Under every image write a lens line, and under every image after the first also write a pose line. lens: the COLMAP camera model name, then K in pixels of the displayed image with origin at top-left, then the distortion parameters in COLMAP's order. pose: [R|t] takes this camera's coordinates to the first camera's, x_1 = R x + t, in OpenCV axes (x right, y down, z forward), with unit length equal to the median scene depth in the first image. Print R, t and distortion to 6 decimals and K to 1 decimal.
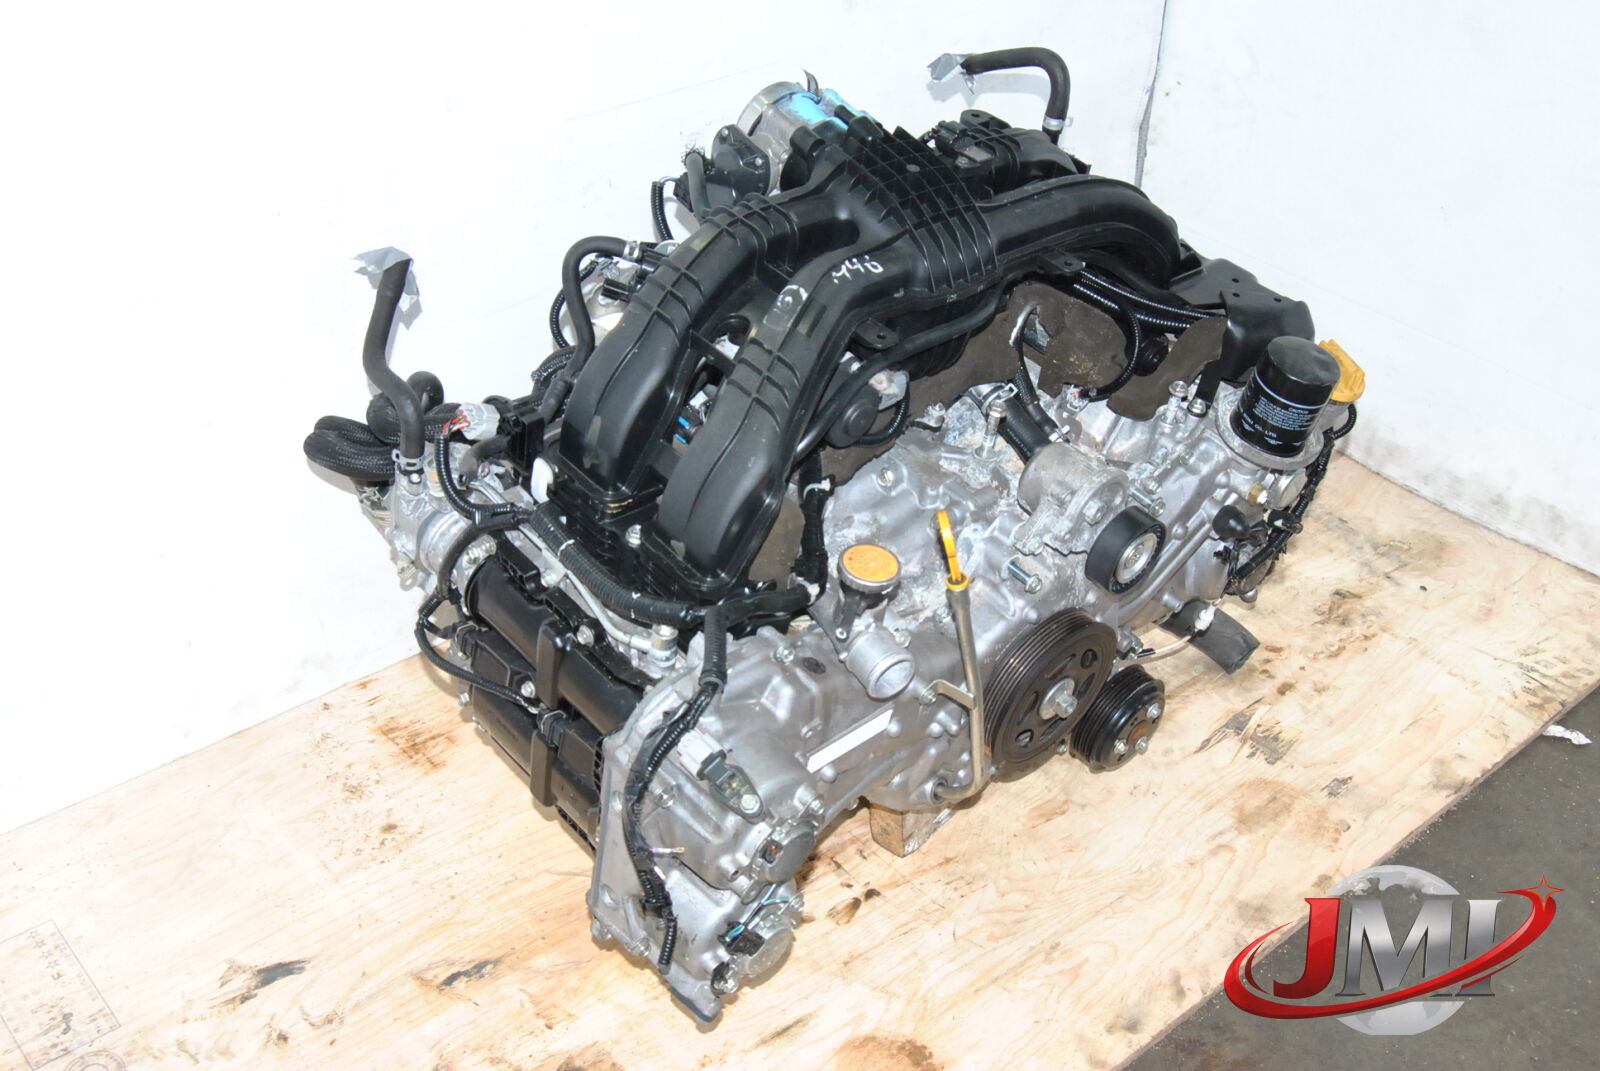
lens RADIAL K [[1719.5, 0, 800.0], [0, 1719.5, 535.5], [0, 0, 1]] dist [-0.060563, 0.003446]
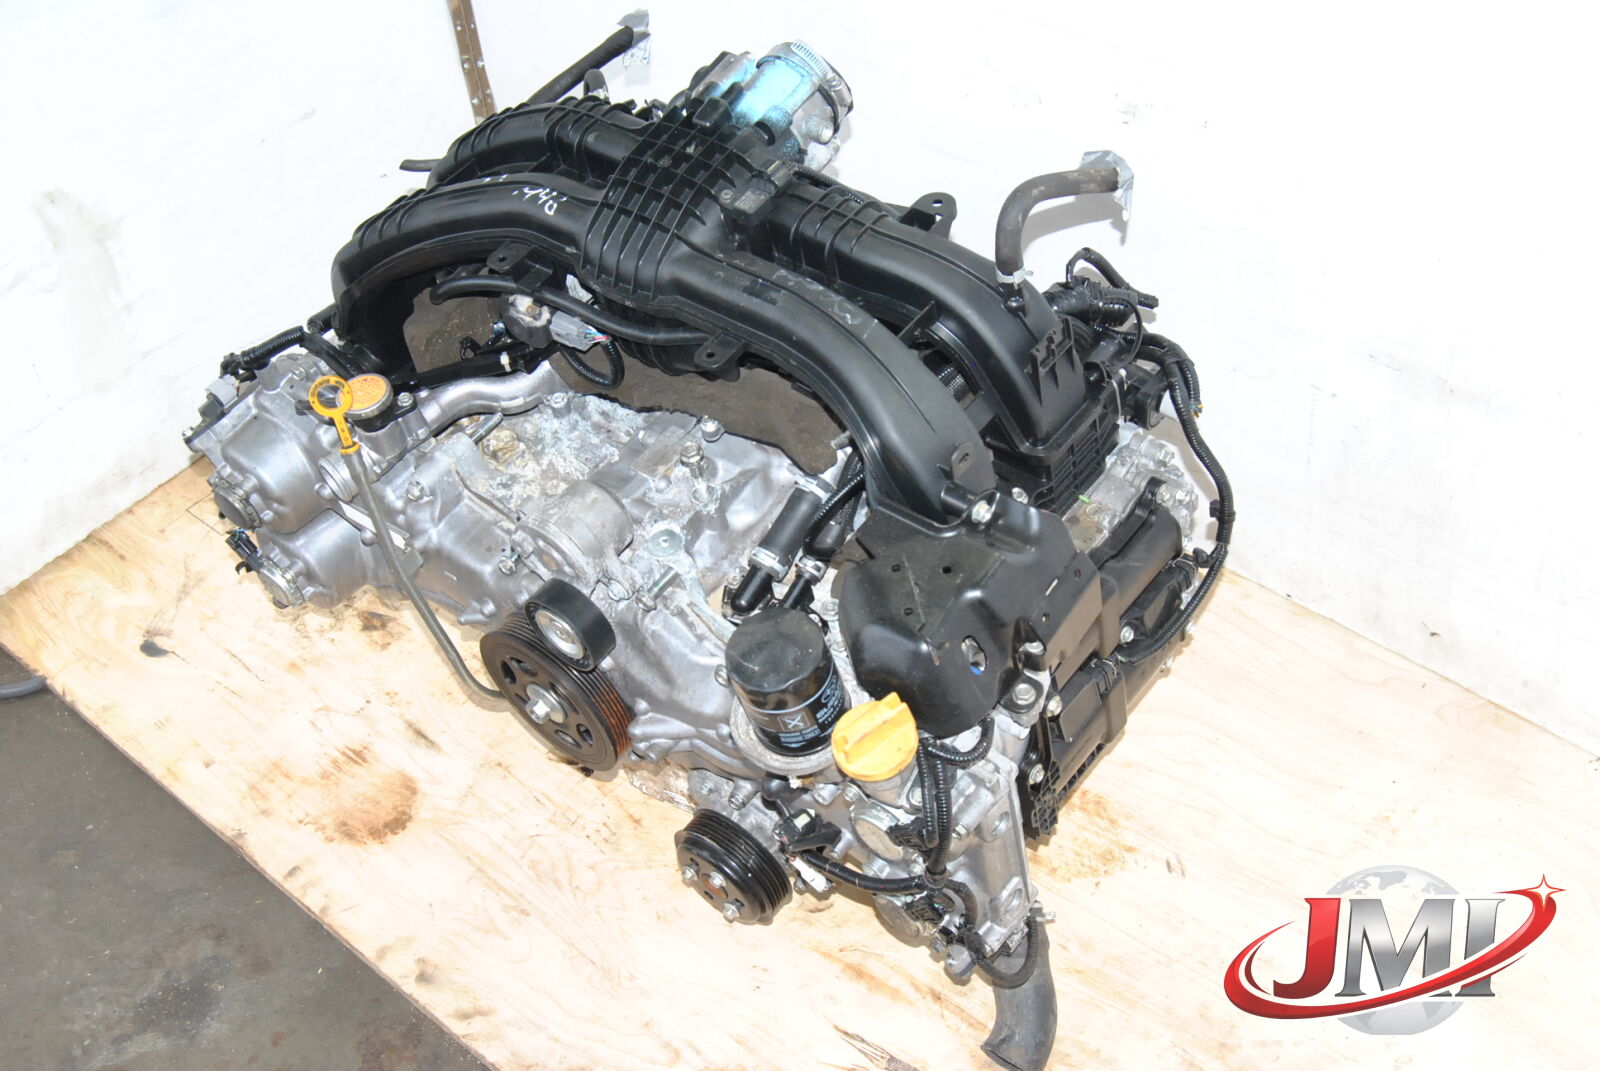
lens RADIAL K [[2029.5, 0, 800.0], [0, 2029.5, 535.5], [0, 0, 1]] dist [0.005751, 0.000322]
pose [[0.103525, 0.614538, -0.782065, 0.995703], [-0.470561, 0.722989, 0.505826, -0.617327], [0.876273, 0.315644, 0.364025, 0.666994]]
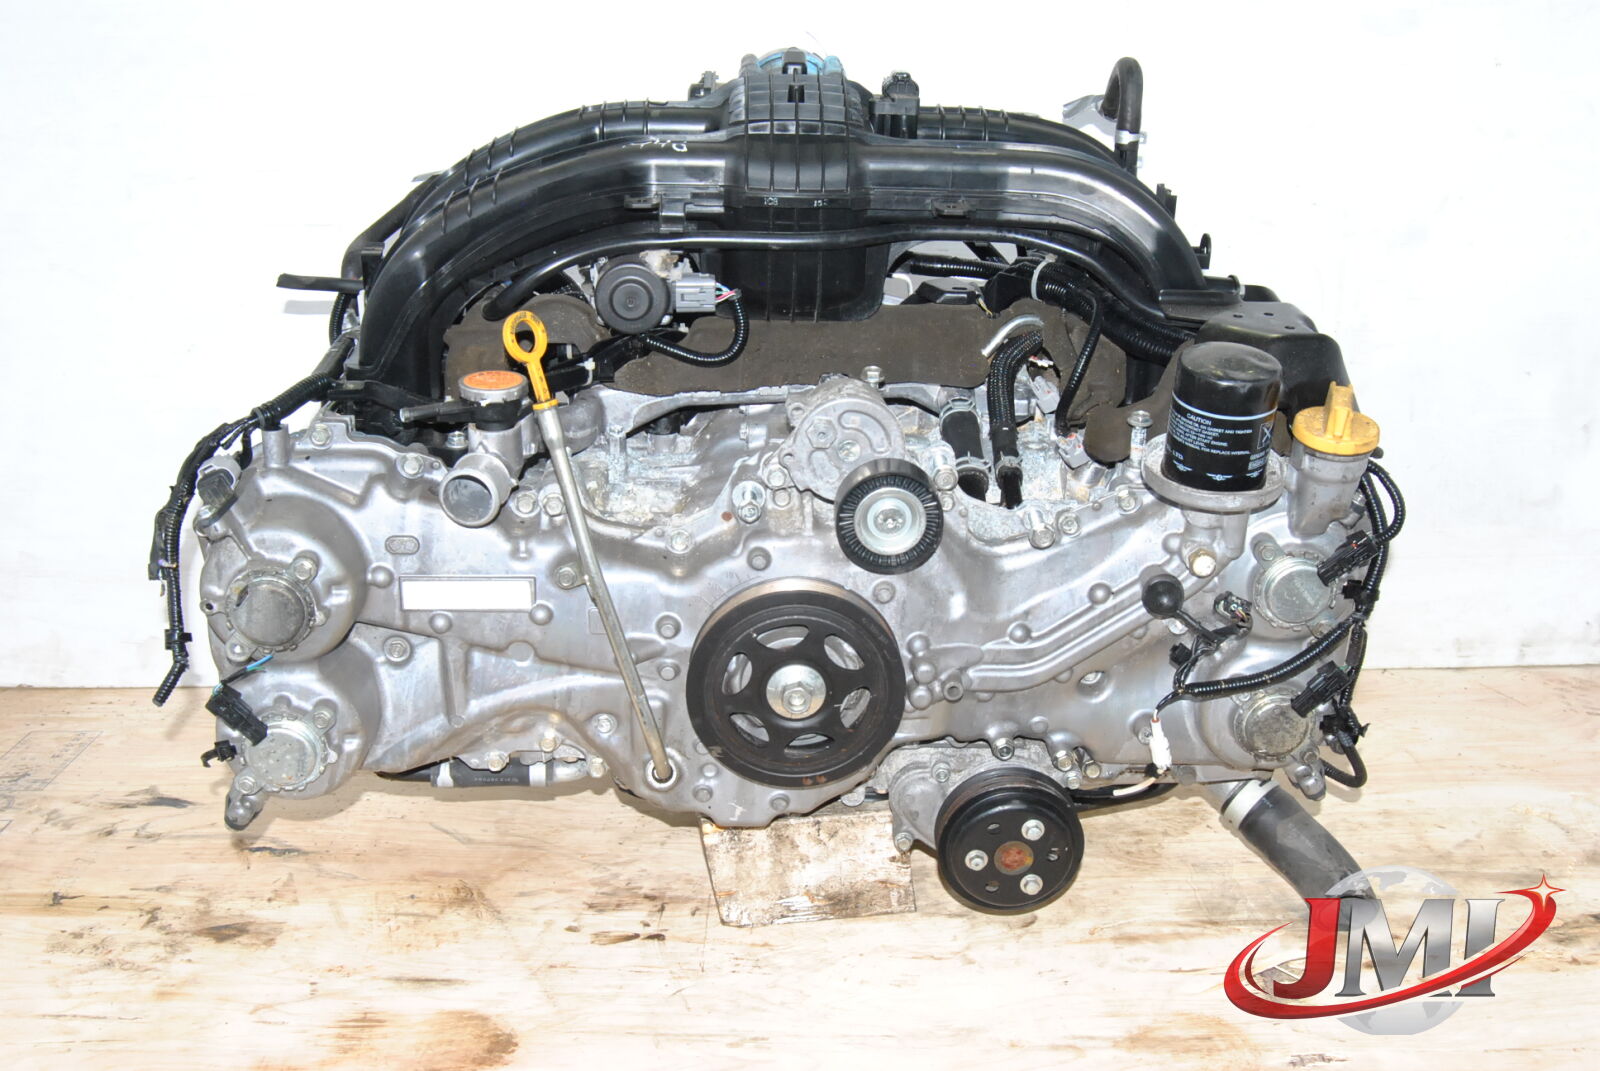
lens RADIAL K [[1831.4, 0, 800.0], [0, 1831.4, 535.5], [0, 0, 1]] dist [-0.054851, 0.019812]
pose [[0.752933, 0.137405, -0.643593, 0.692084], [-0.345145, 0.915118, -0.208406, 0.205163], [0.560328, 0.379049, 0.736447, 0.327602]]
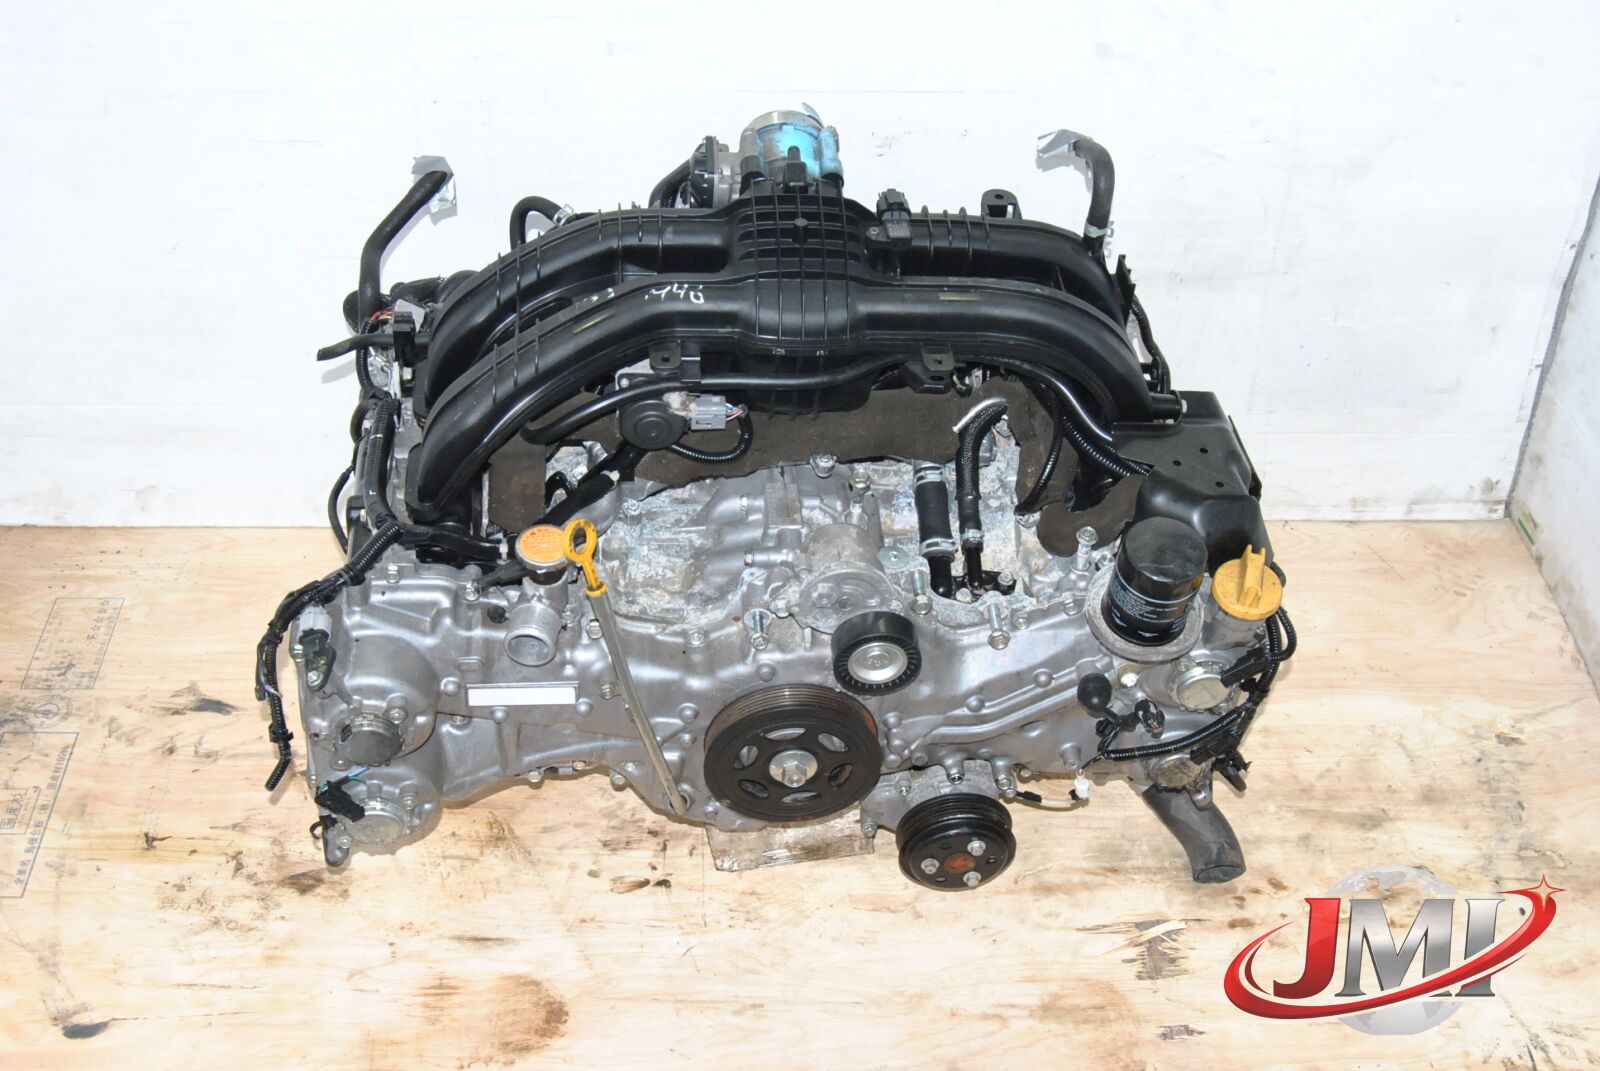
lens RADIAL K [[2064.8, 0, 800.0], [0, 2064.8, 535.5], [0, 0, 1]] dist [-0.025463, -0.050958]
pose [[0.787942, 0.364381, -0.496360, 0.693857], [-0.357253, 0.927090, 0.113464, -0.166681], [0.501515, 0.087923, 0.860670, -0.048497]]
